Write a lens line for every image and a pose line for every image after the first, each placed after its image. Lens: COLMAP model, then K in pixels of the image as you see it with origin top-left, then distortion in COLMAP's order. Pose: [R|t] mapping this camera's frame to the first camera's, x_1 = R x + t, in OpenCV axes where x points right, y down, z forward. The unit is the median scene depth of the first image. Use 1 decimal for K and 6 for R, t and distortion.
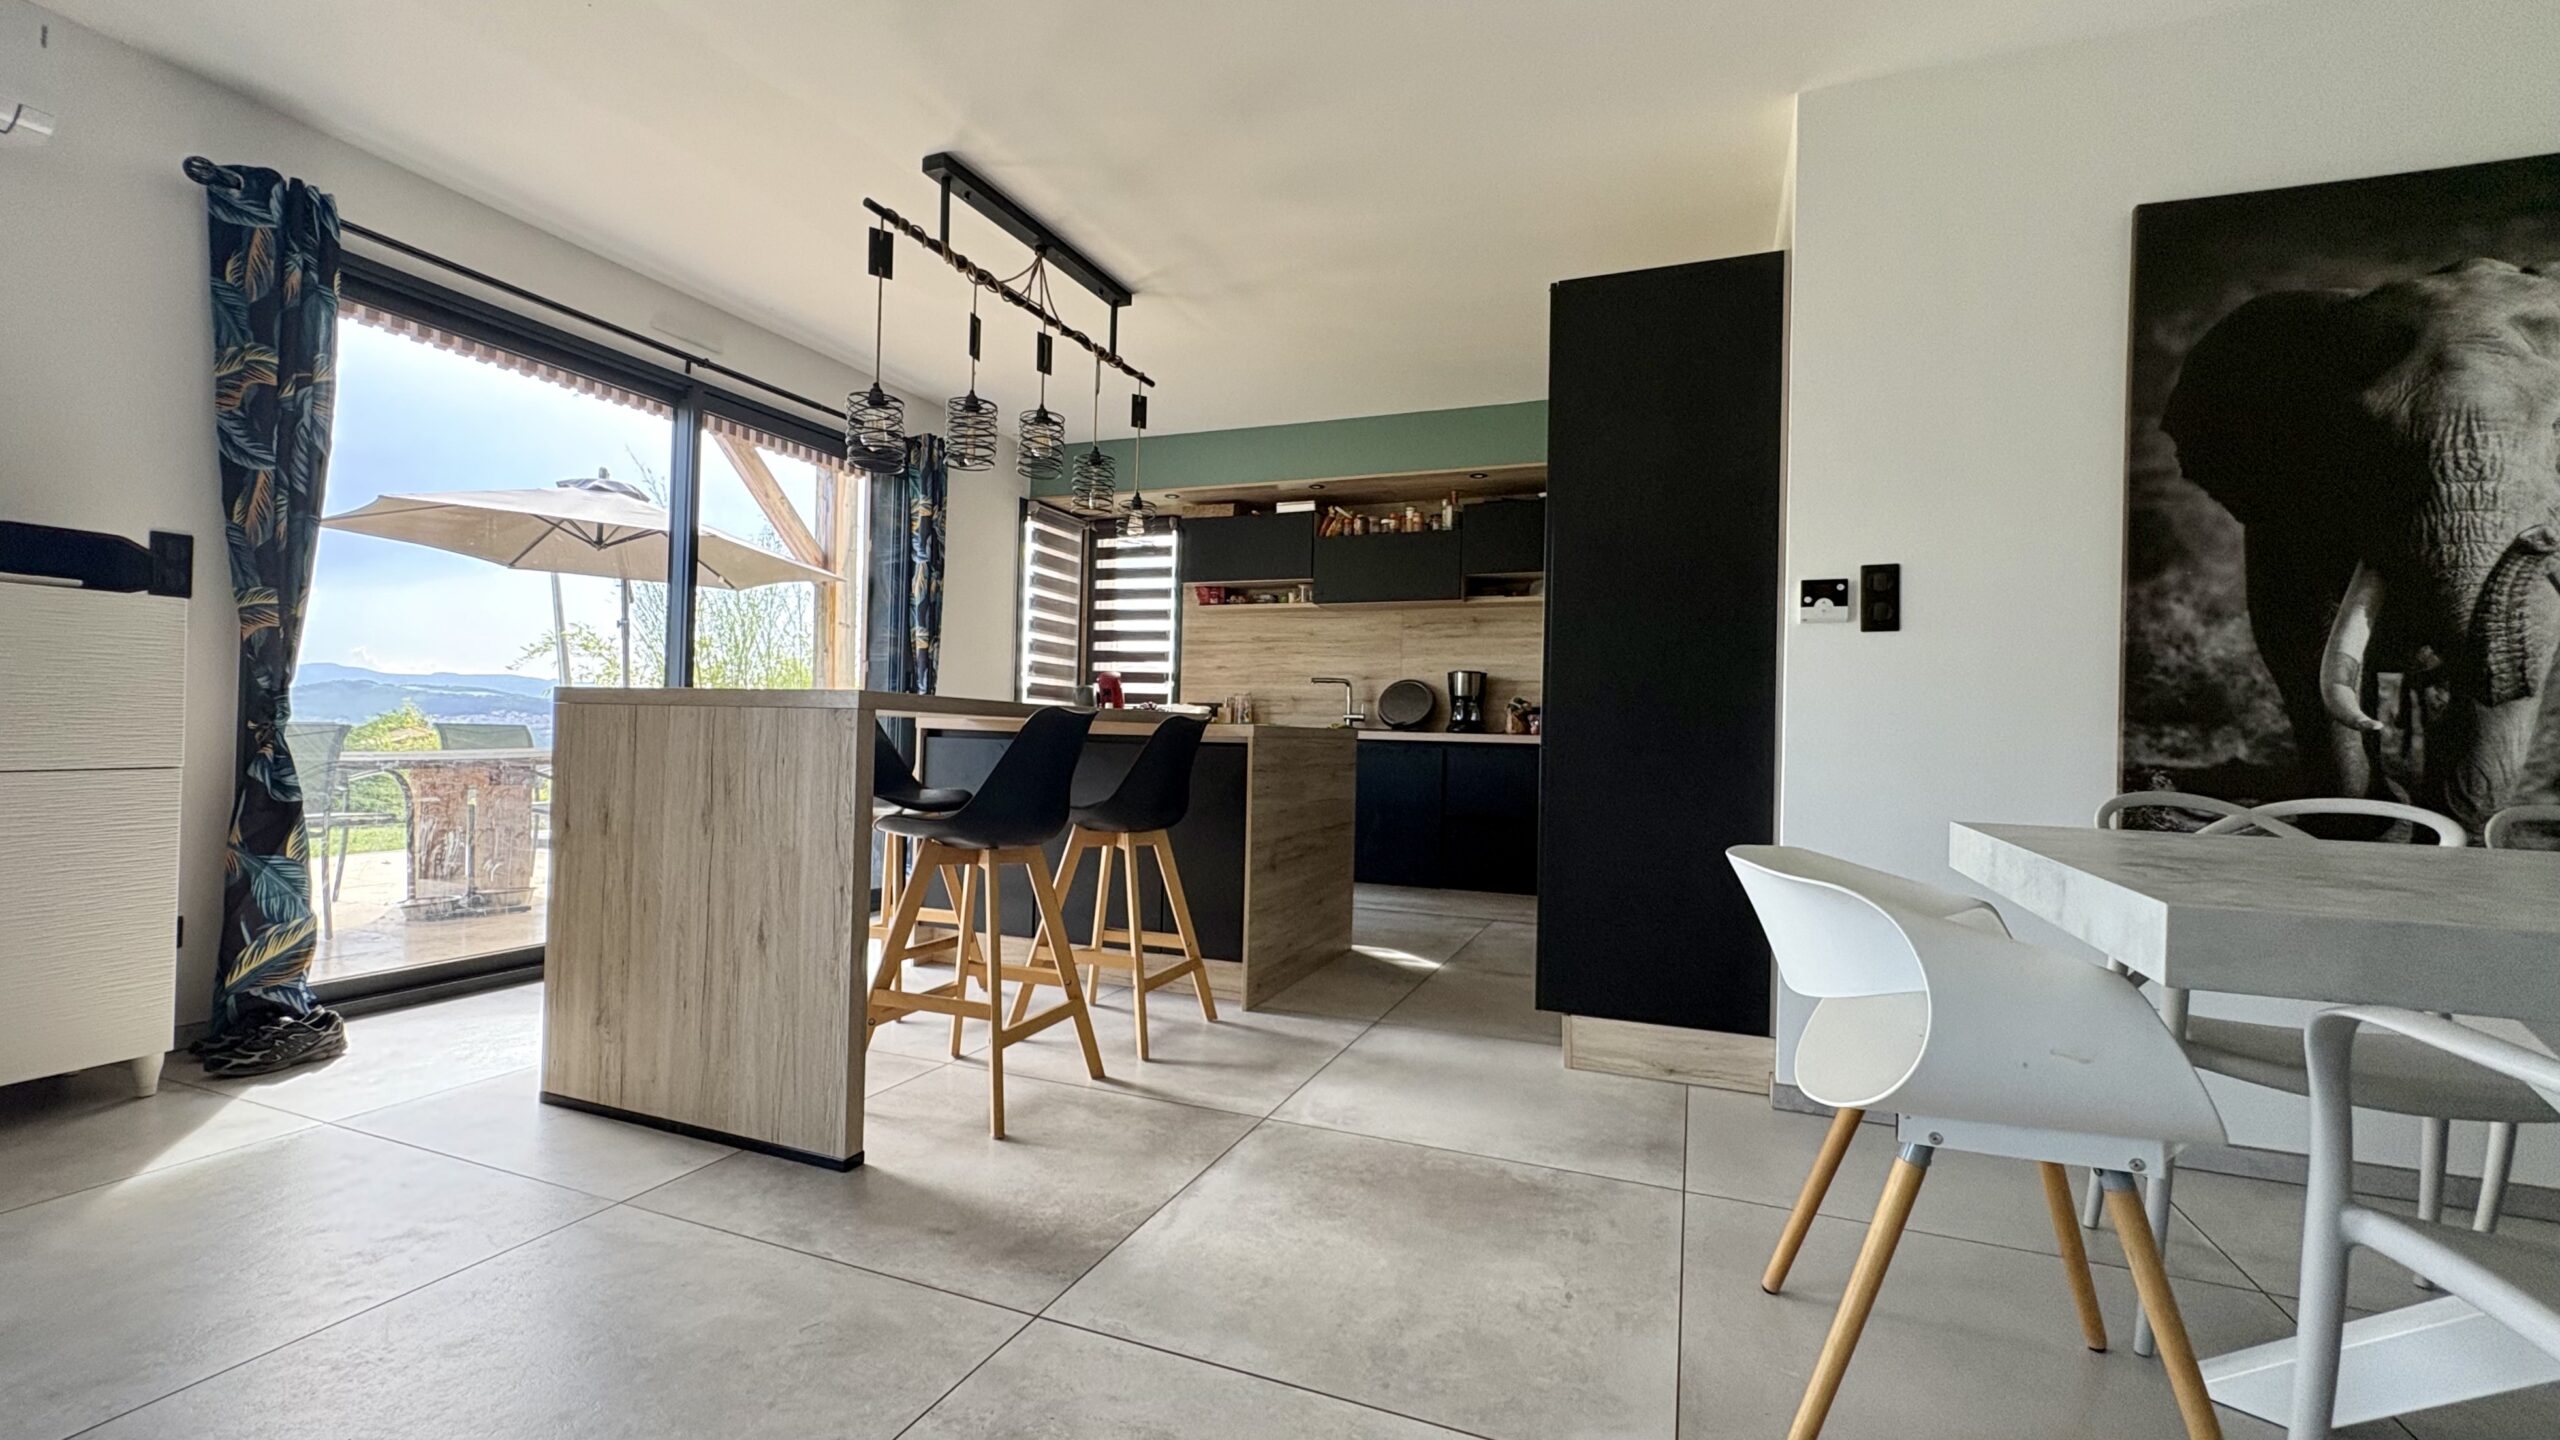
lens RADIAL K [[1045.1, 0, 1280.0], [0, 1045.1, 720.0], [0, 0, 1]] dist [0.000678, 0.000005]
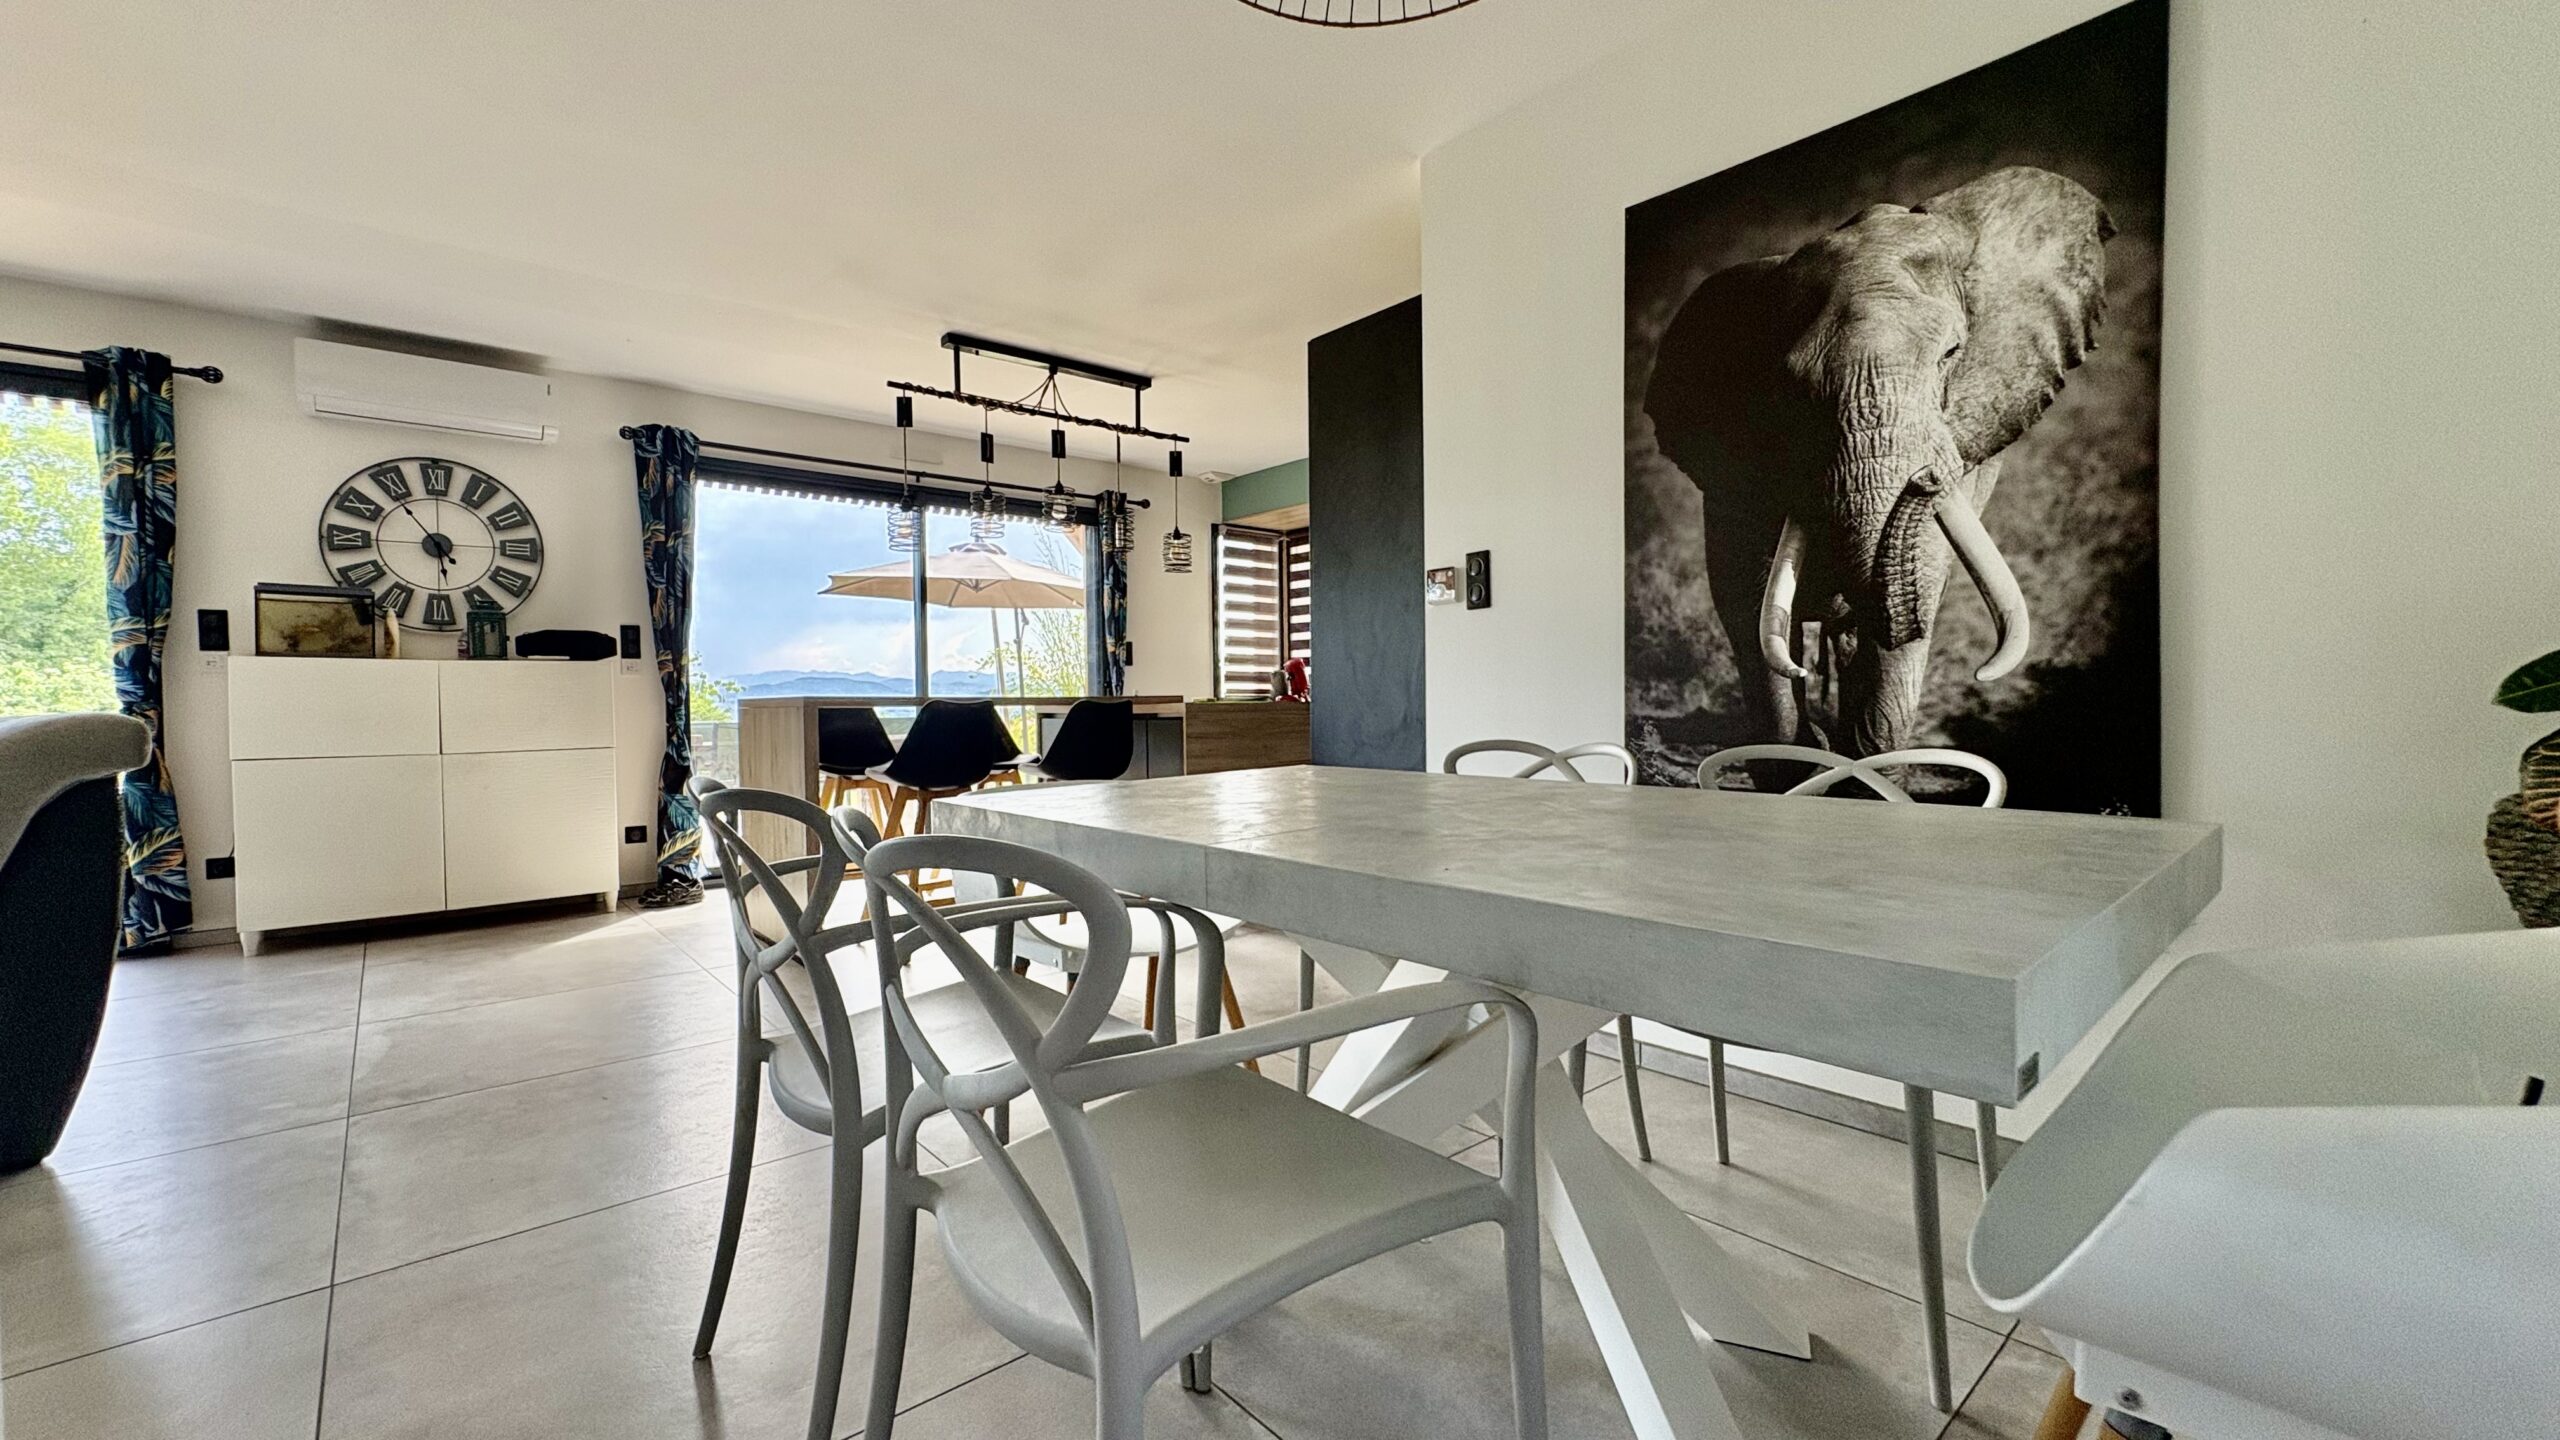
lens RADIAL K [[1015.5, 0, 1280.0], [0, 1015.5, 720.0], [0, 0, 1]] dist [0.001261, 0.000150]
pose [[0.890062, -0.028690, -0.454935, 0.994744], [0.040777, 0.999027, 0.016776, 0.013533], [0.454011, -0.033483, 0.890367, -0.140074]]
